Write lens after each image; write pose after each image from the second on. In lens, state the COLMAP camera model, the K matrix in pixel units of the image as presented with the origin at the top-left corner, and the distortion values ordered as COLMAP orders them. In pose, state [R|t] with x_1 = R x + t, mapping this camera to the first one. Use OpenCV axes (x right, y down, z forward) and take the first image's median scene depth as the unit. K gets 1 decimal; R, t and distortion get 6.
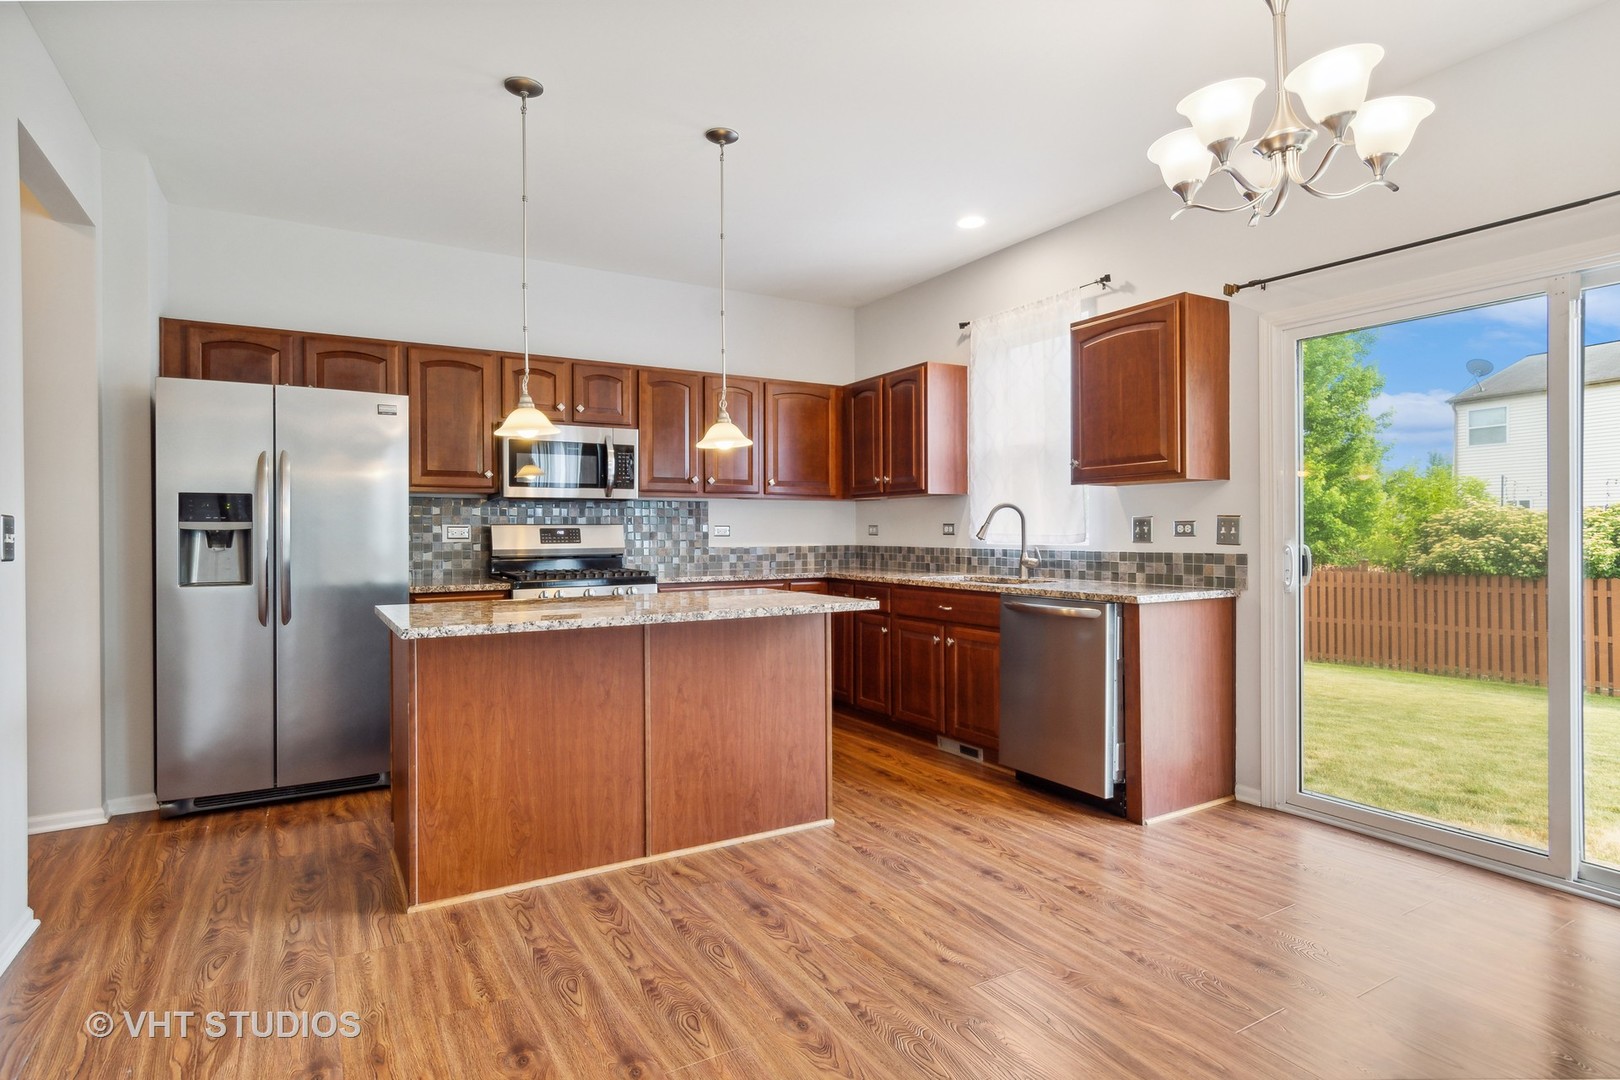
lens RADIAL K [[830.8, 0, 810.0], [0, 830.8, 540.0], [0, 0, 1]] dist [0.001660, 0.000043]
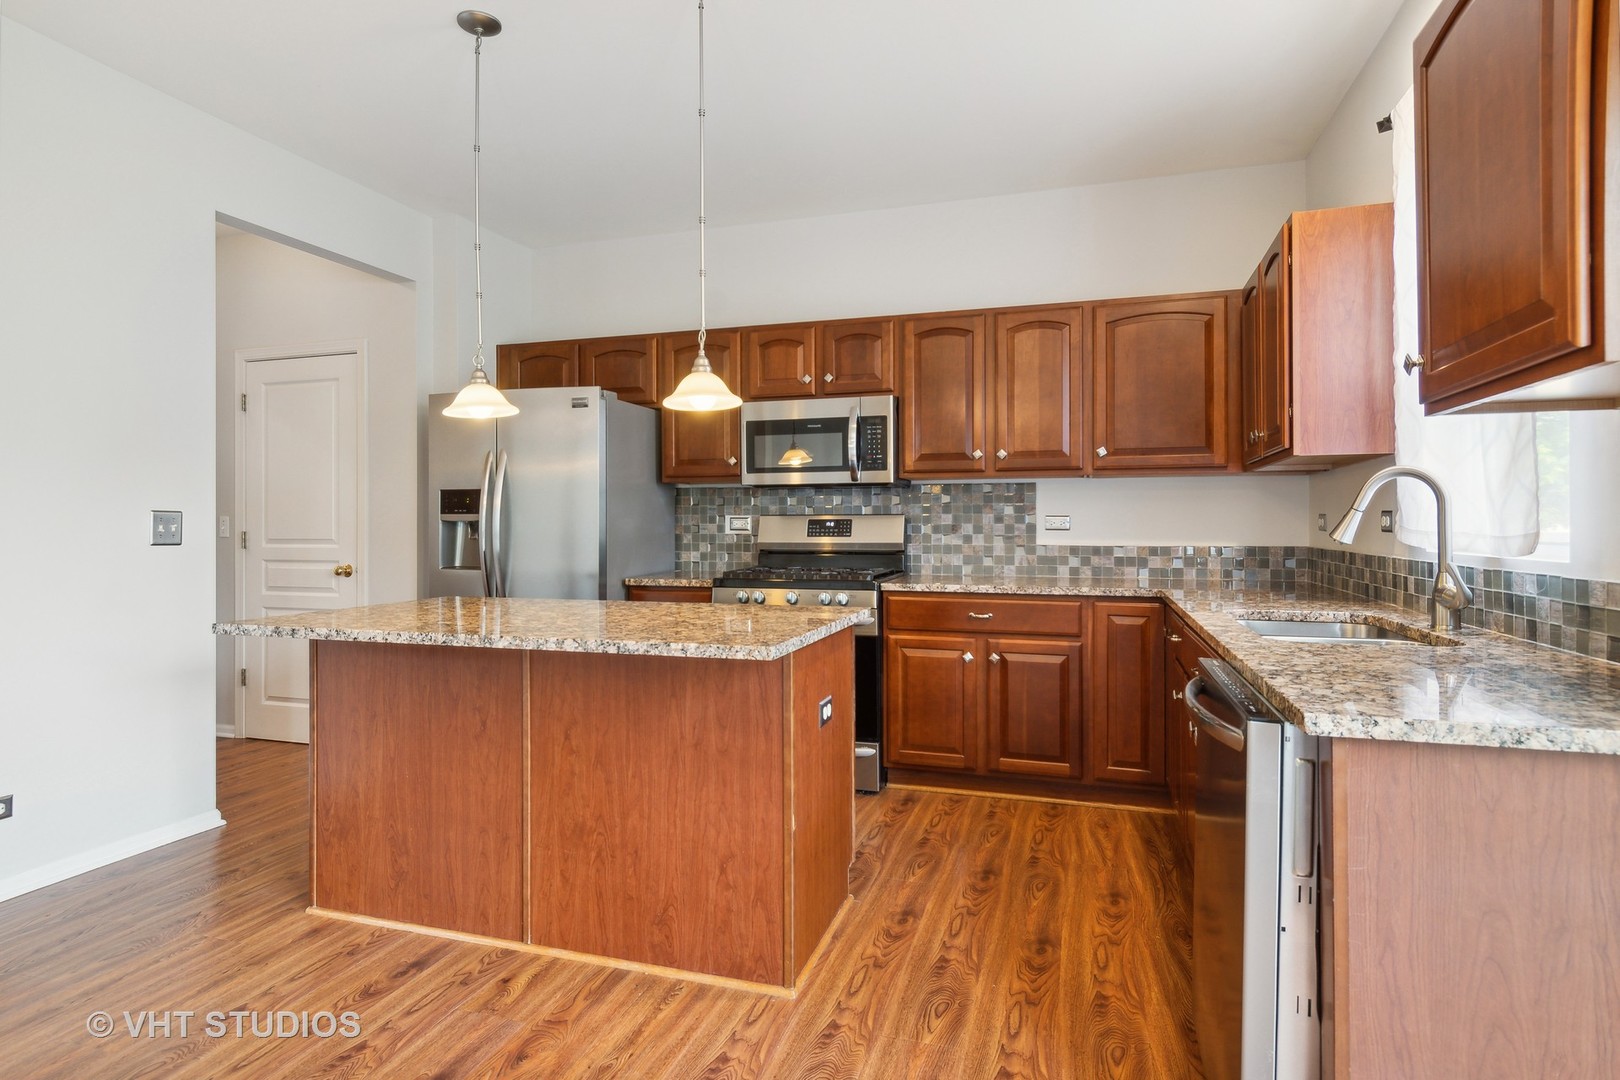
lens RADIAL K [[851.1, 0, 774.5], [0, 851.1, 522.6], [0, 0, 1]] dist [-0.001100, -0.000498]
pose [[0.673729, 0.003040, -0.738972, 0.456470], [-0.009492, 0.999945, -0.004541, -0.008954], [0.738918, 0.010074, 0.673720, 0.527596]]
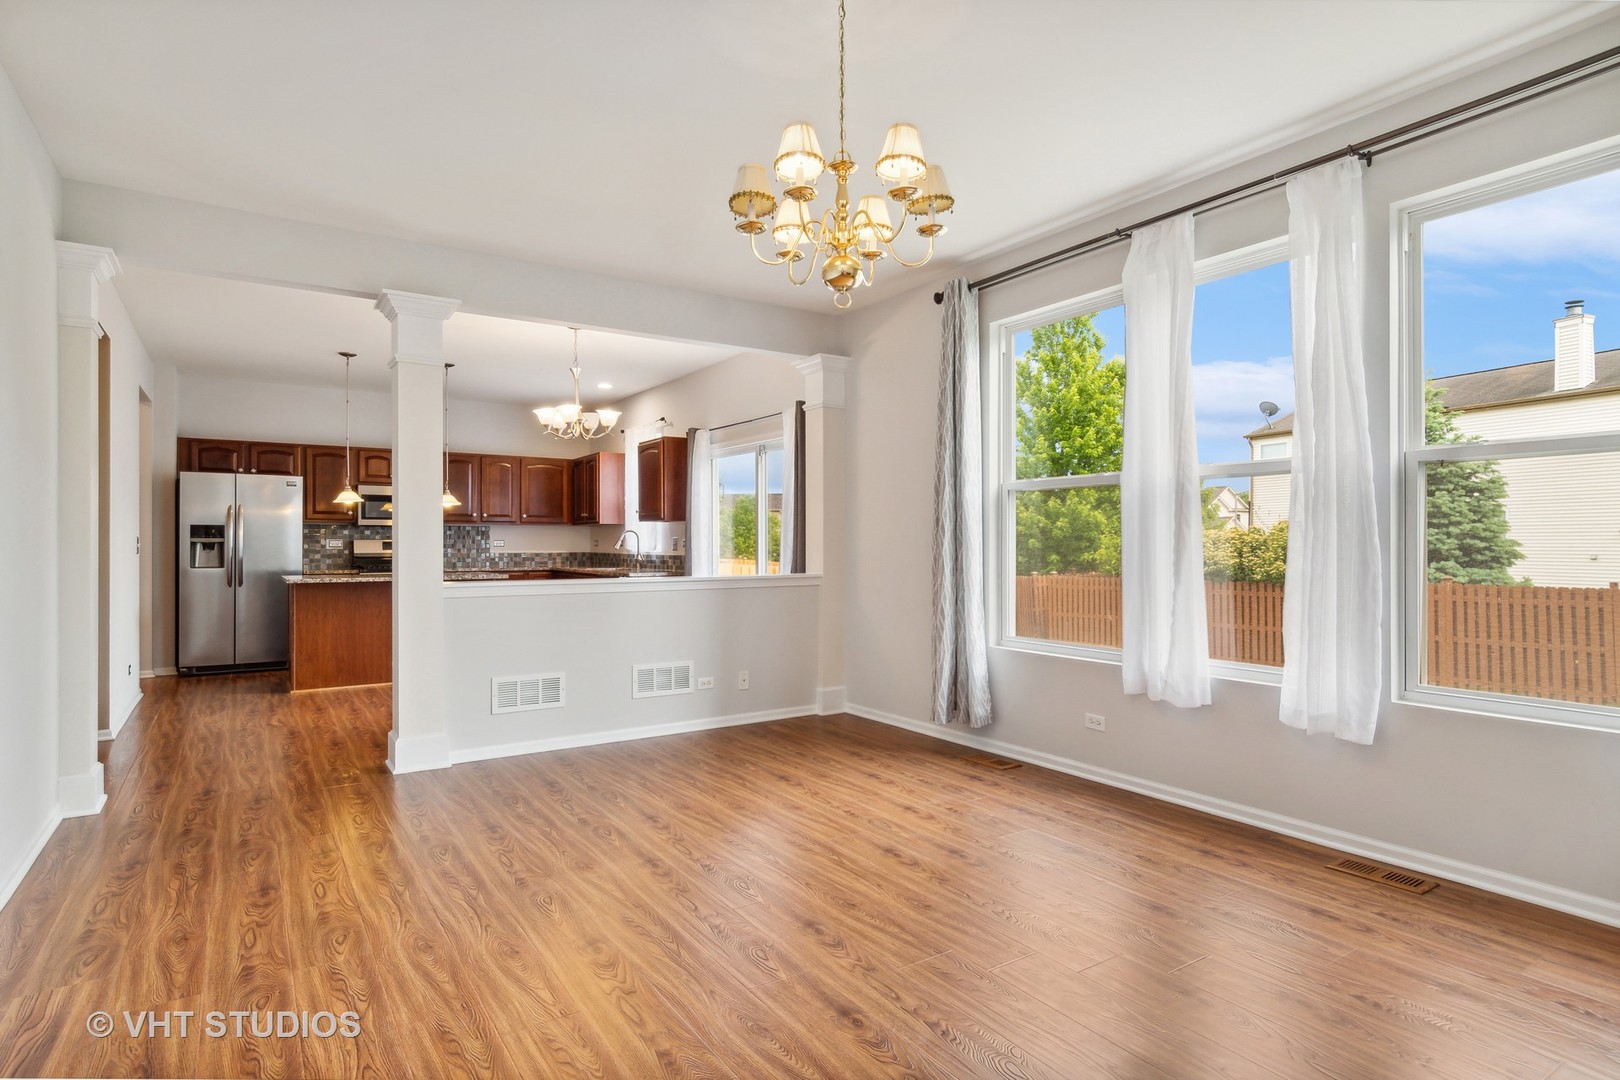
lens RADIAL K [[850.4, 0, 810.0], [0, 850.4, 540.0], [0, 0, 1]] dist [0.002324, 0.000134]
pose [[0.999047, 0.004947, 0.043366, 0.725321], [-0.004398, 0.999909, -0.012751, 0.003038], [-0.043425, 0.012548, 0.998978, -1.231430]]
